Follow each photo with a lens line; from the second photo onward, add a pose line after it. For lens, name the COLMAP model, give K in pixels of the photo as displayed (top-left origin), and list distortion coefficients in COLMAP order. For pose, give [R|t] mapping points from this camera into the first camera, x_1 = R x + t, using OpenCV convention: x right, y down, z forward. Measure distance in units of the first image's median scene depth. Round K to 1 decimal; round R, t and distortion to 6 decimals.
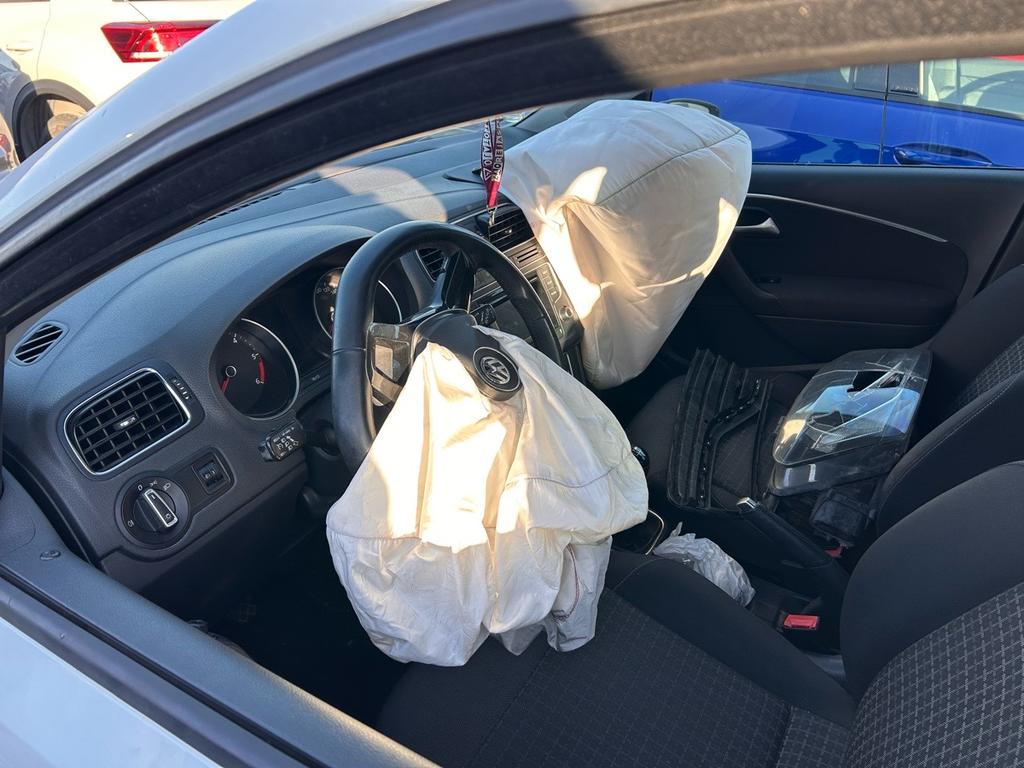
lens RADIAL K [[752.2, 0, 500.1], [0, 752.2, 381.8], [0, 0, 1]] dist [0.003493, -0.001871]
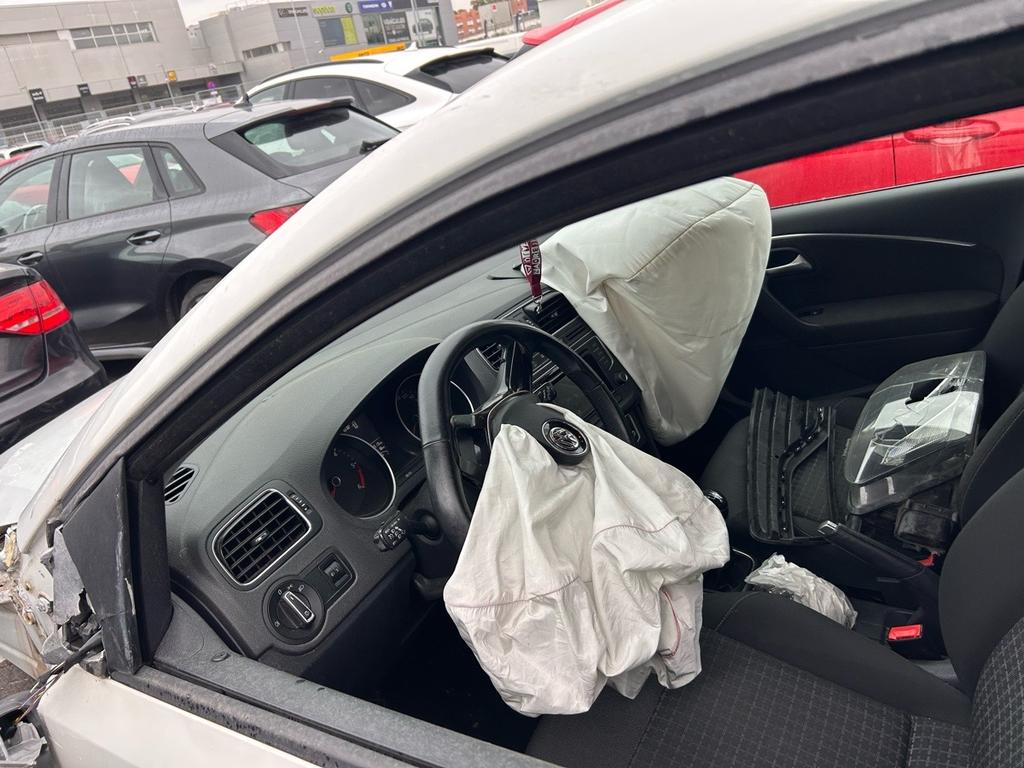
lens RADIAL K [[752.2, 0, 500.1], [0, 752.2, 381.8], [0, 0, 1]] dist [0.003493, -0.001871]
pose [[0.980748, -0.178379, -0.079462, 0.001917], [0.168548, 0.978744, -0.116840, 0.012063], [0.098615, 0.101198, 0.989967, -0.103607]]
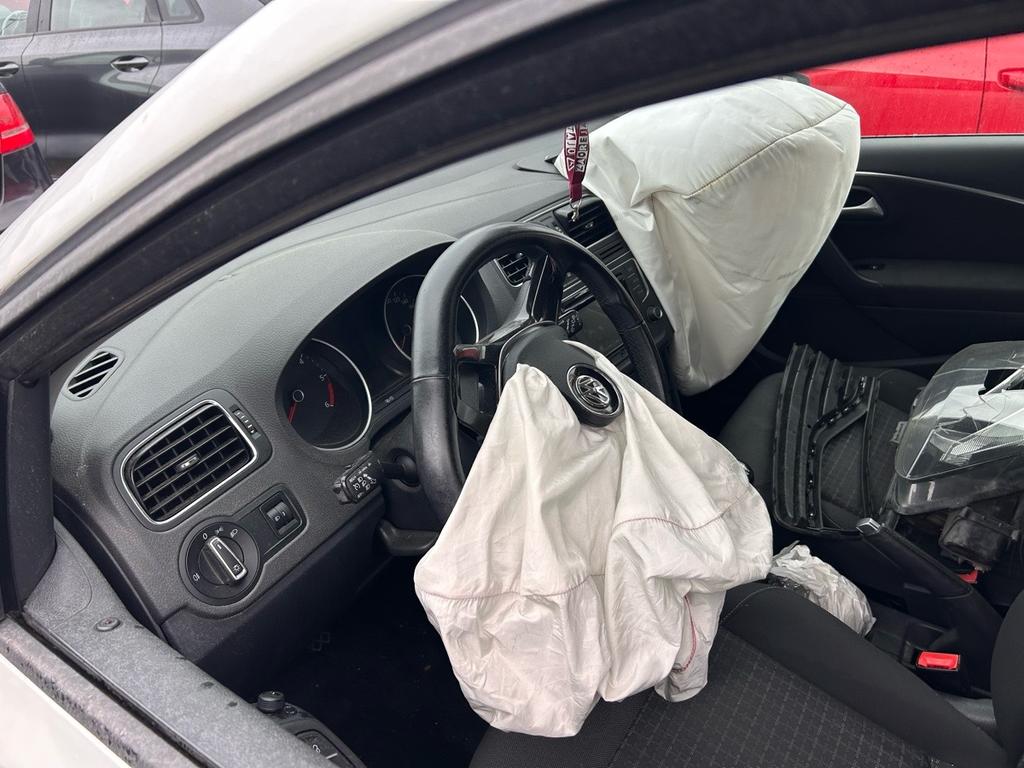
lens RADIAL K [[762.3, 0, 512.0], [0, 762.3, 384.0], [0, 0, 1]] dist [0.000110, -0.000326]
pose [[0.997871, -0.022549, -0.061191, -0.038530], [0.023789, 0.999525, 0.019610, -0.036205], [0.060719, -0.021024, 0.997933, 0.085773]]
